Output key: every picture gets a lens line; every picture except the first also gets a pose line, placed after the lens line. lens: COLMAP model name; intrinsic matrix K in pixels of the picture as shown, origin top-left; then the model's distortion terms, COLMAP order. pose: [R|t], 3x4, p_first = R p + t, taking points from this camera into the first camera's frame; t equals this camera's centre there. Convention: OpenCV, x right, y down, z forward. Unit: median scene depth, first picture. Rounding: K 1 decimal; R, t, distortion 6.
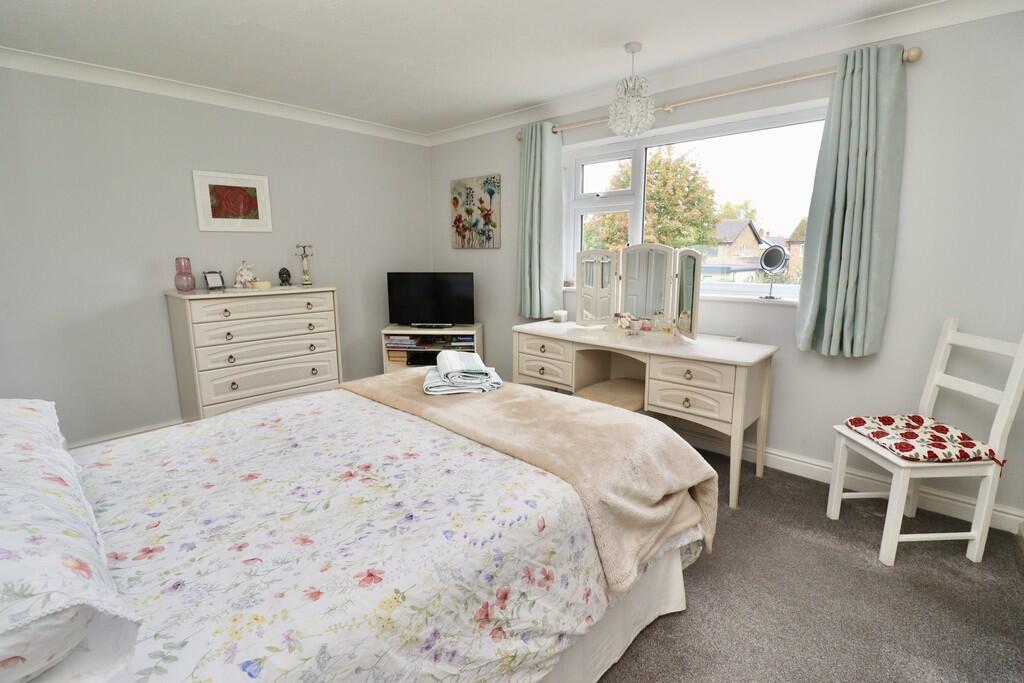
lens RADIAL K [[474.1, 0, 514.8], [0, 474.1, 341.2], [0, 0, 1]] dist [-0.013691, -0.005863]
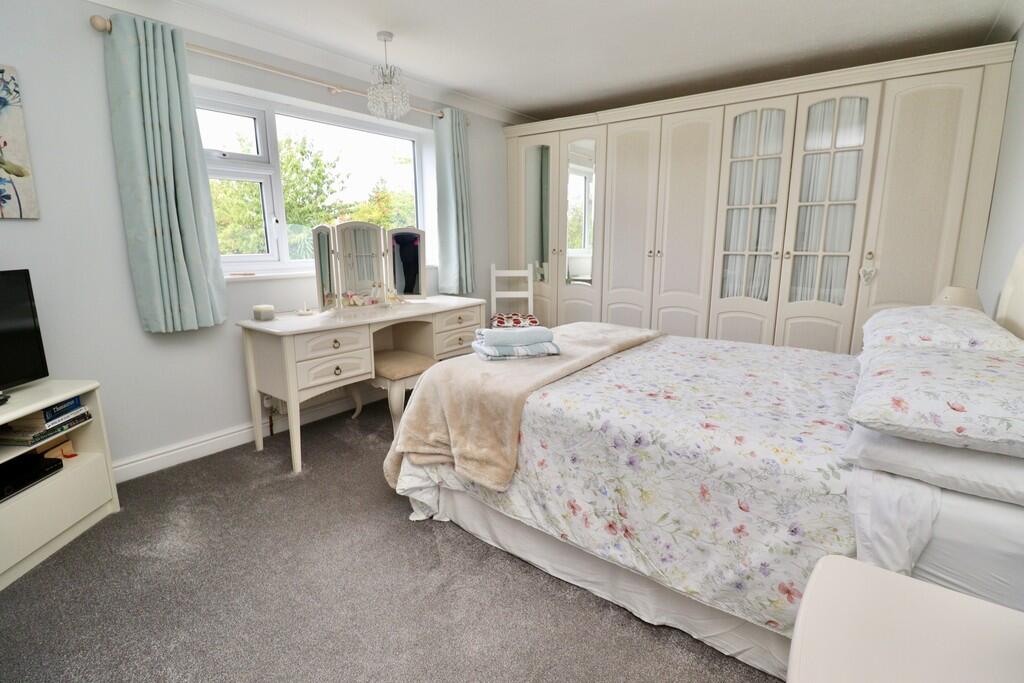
lens RADIAL K [[474.1, 0, 513.8], [0, 474.1, 334.1], [0, 0, 1]] dist [-0.013691, -0.005863]
pose [[-0.105298, -0.194751, 0.975184, -1.361486], [0.186776, 0.959311, 0.211749, -0.206362], [-0.976743, 0.204438, -0.064639, 1.303745]]
